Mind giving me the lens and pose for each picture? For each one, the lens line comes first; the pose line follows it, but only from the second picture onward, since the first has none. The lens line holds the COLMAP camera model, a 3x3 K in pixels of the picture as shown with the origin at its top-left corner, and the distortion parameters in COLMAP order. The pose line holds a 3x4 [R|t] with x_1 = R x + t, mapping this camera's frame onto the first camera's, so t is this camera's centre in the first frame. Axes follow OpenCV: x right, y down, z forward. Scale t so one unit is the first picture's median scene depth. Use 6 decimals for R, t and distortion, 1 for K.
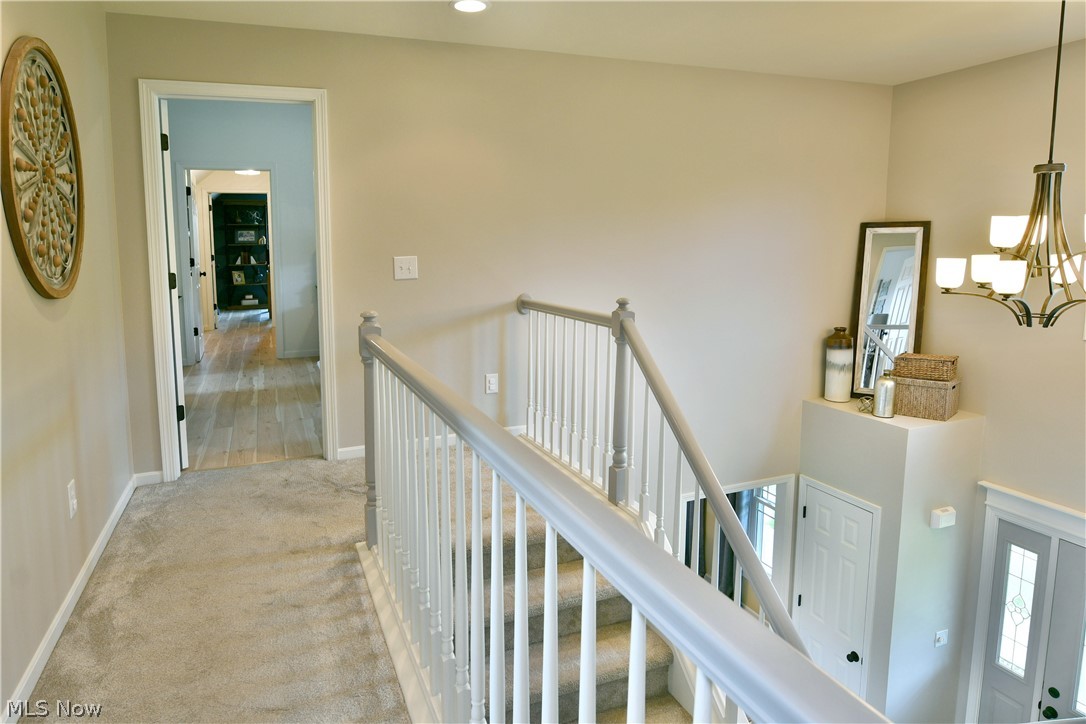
lens RADIAL K [[666.9, 0, 543.0], [0, 666.9, 362.0], [0, 0, 1]] dist [-0.004380, -0.000867]
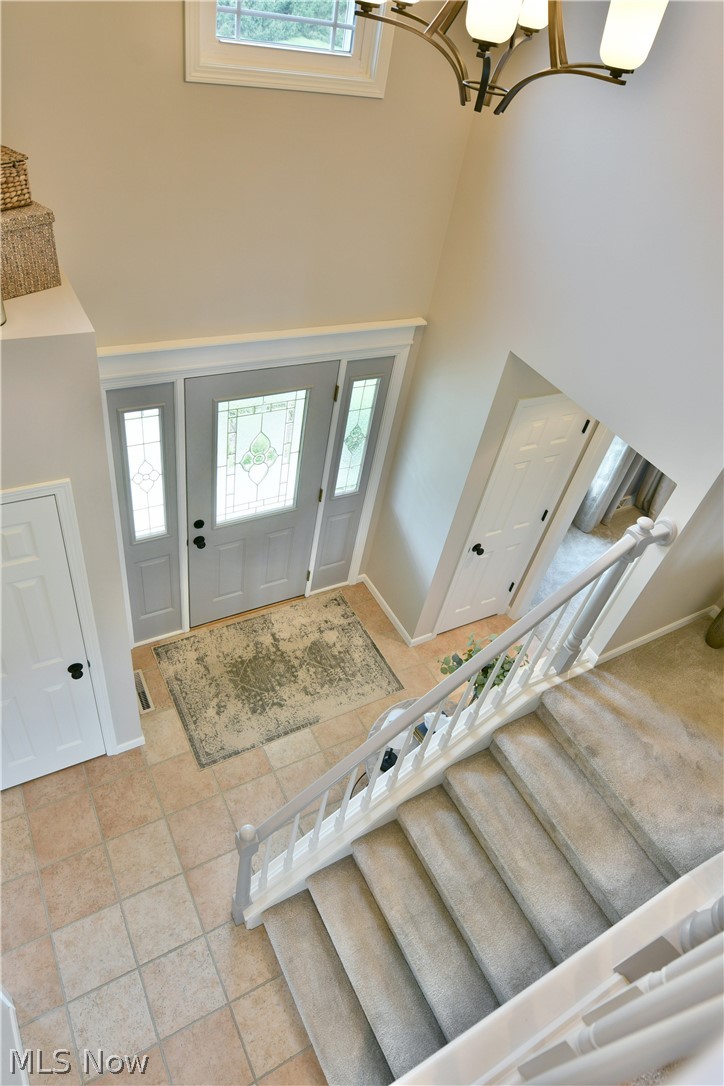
lens RADIAL K [[641.8, 0, 362.0], [0, 641.8, 543.0], [0, 0, 1]] dist [-0.020156, -0.000985]
pose [[-0.113656, -0.680534, 0.723848, 0.046247], [0.018711, 0.726974, 0.686410, -0.116491], [-0.993344, 0.091558, -0.069892, 0.813872]]
